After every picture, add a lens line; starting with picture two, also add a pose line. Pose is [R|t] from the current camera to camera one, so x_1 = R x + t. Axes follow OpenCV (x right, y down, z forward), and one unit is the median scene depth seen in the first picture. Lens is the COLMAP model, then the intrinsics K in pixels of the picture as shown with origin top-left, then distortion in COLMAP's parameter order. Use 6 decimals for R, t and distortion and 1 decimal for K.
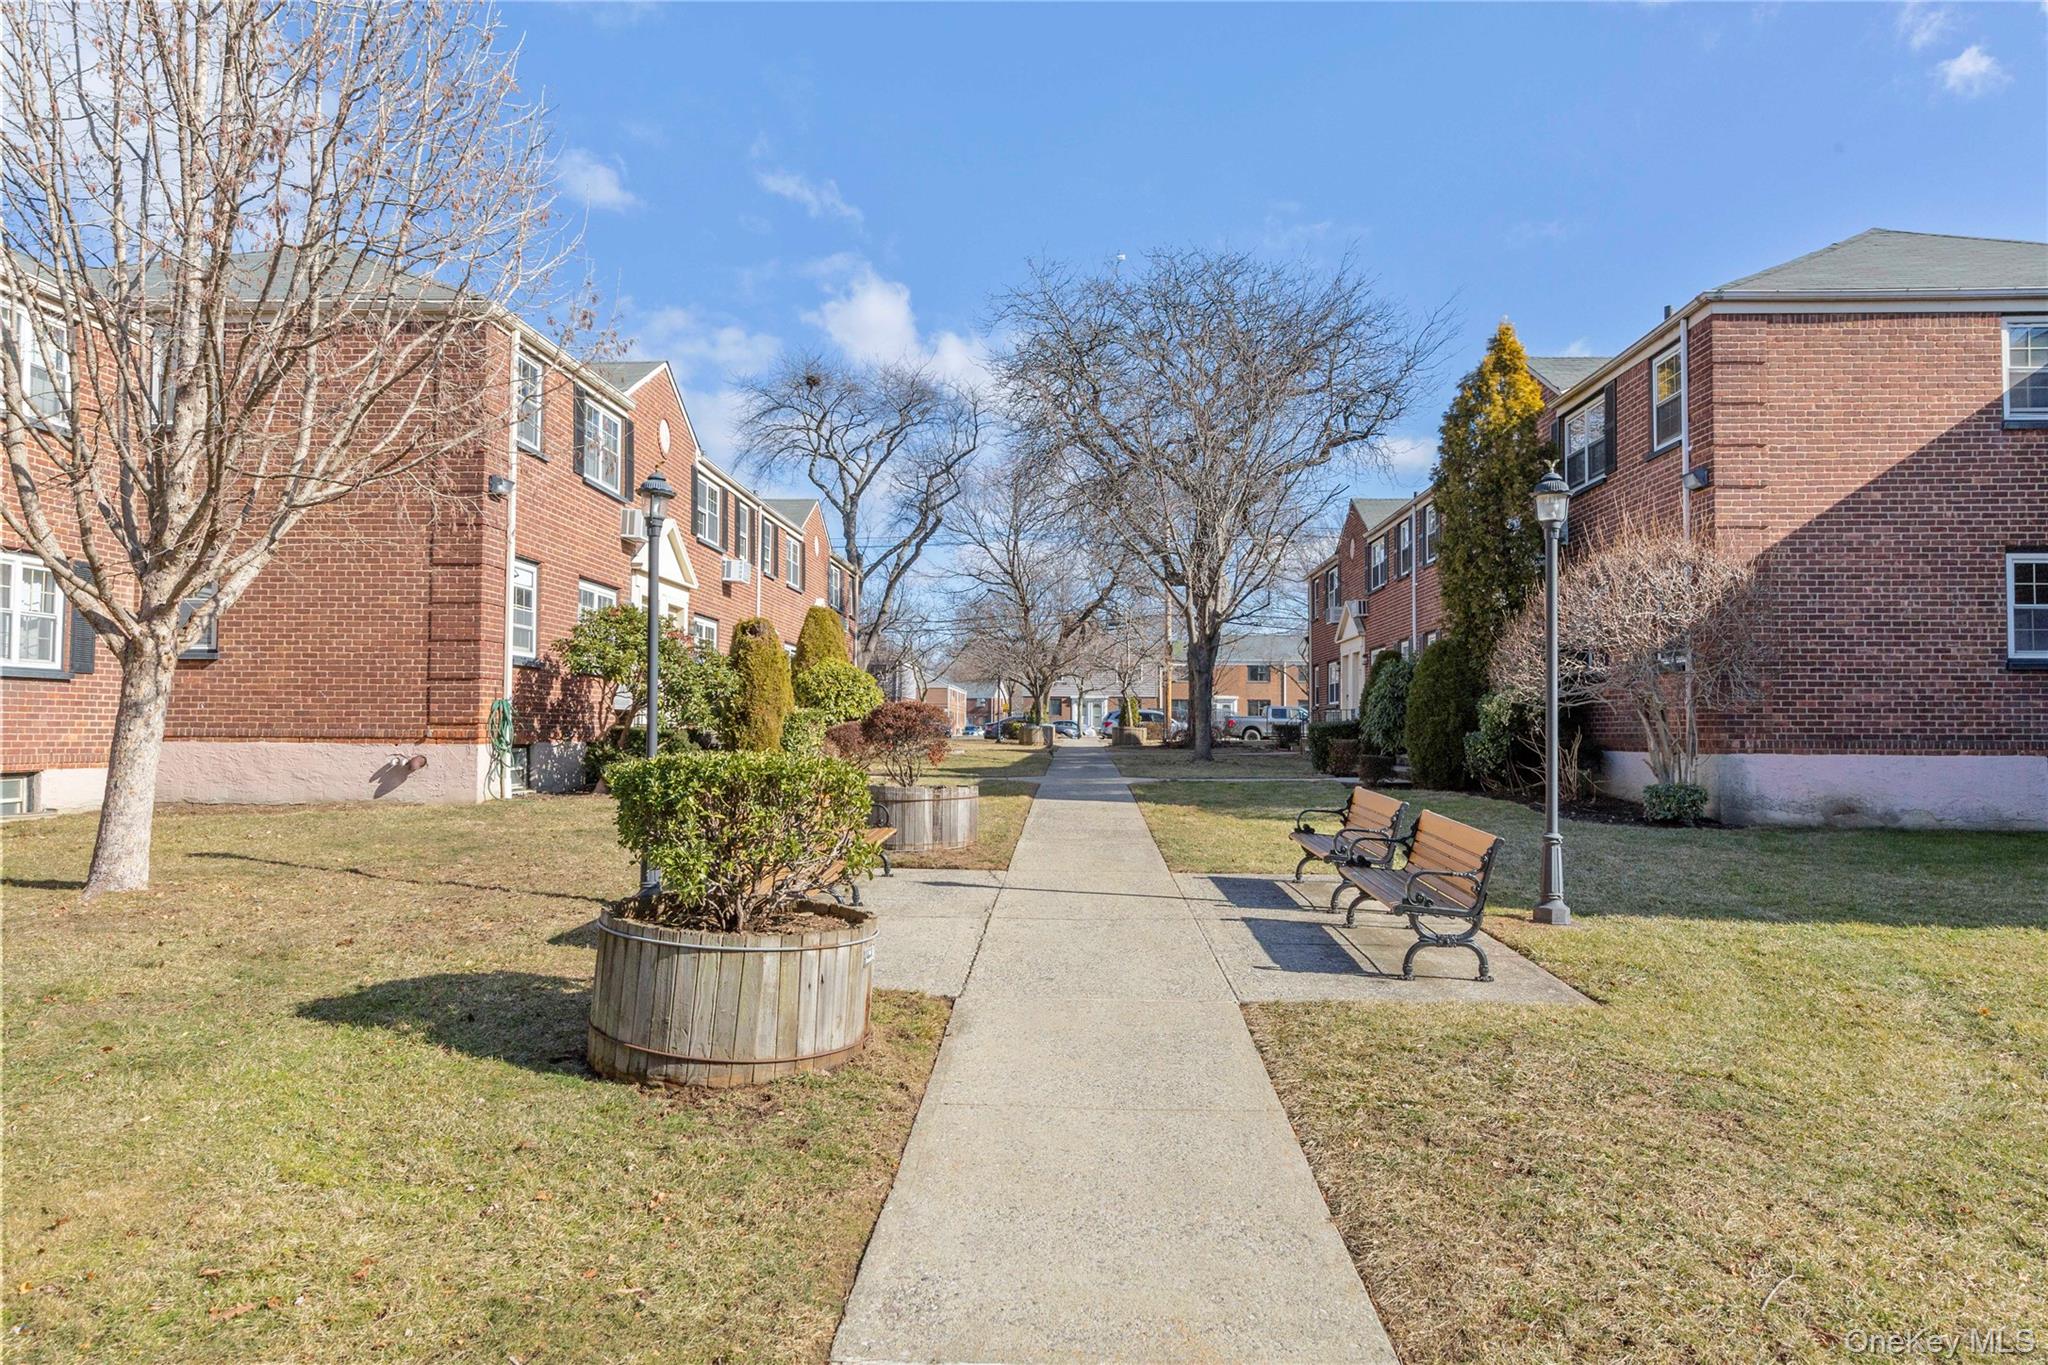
lens RADIAL K [[1362.3, 0, 964.9], [0, 1362.3, 678.4], [0, 0, 1]] dist [0.006407, 0.002978]
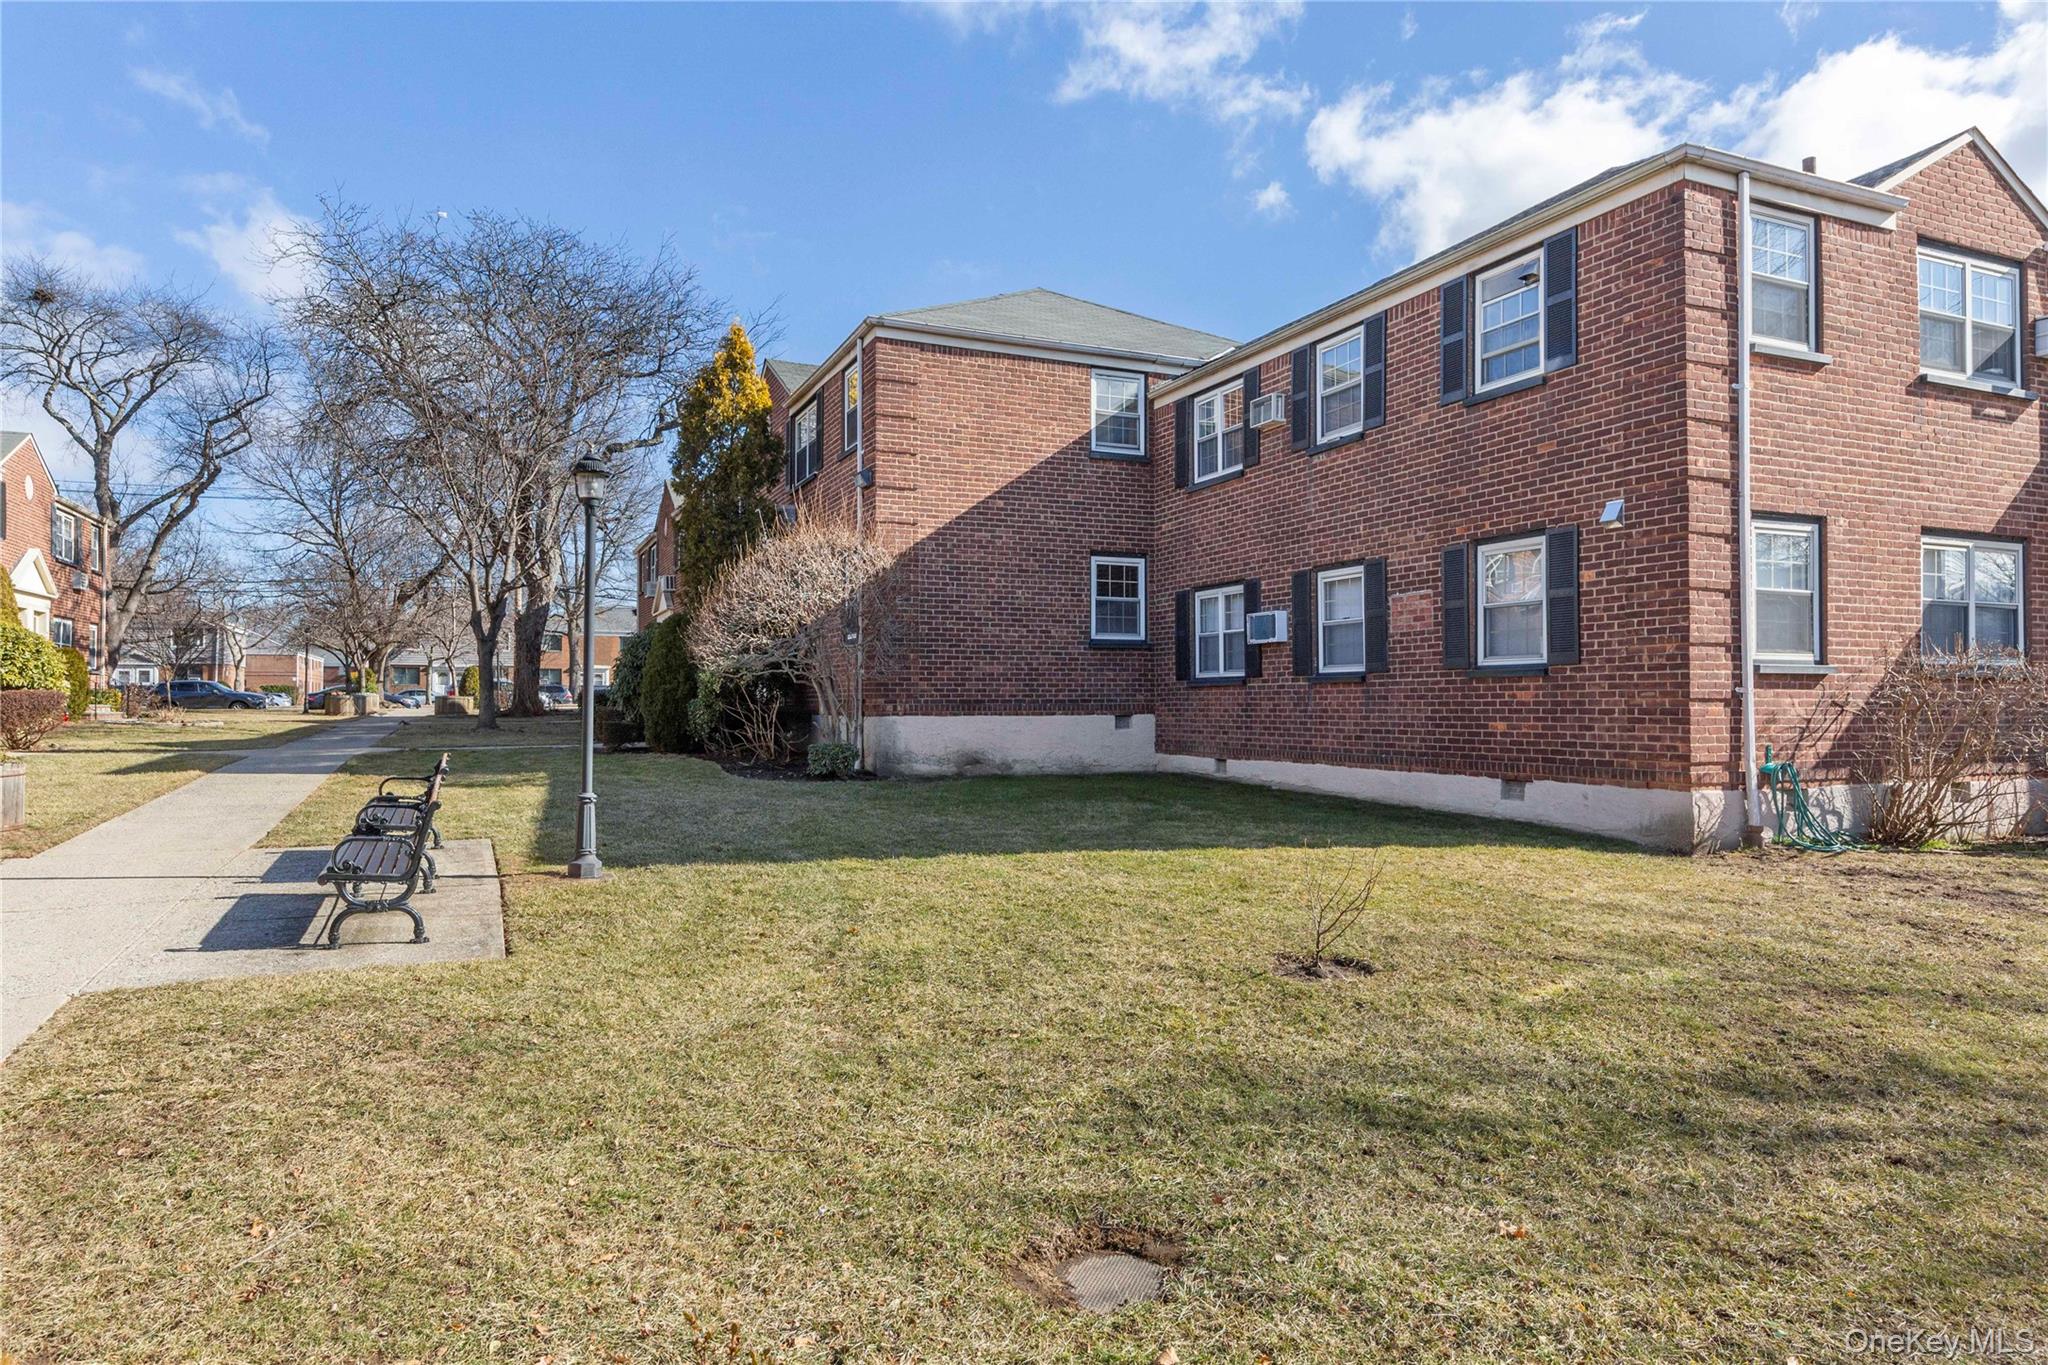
lens RADIAL K [[1273.6, 0, 1014.0], [0, 1273.6, 682.0], [0, 0, 1]] dist [0.010933, -0.003135]
pose [[0.888447, 0.001310, 0.458977, 0.154851], [-0.012773, 0.999679, 0.021871, 0.000495], [-0.458801, -0.025294, 0.888179, -0.020005]]
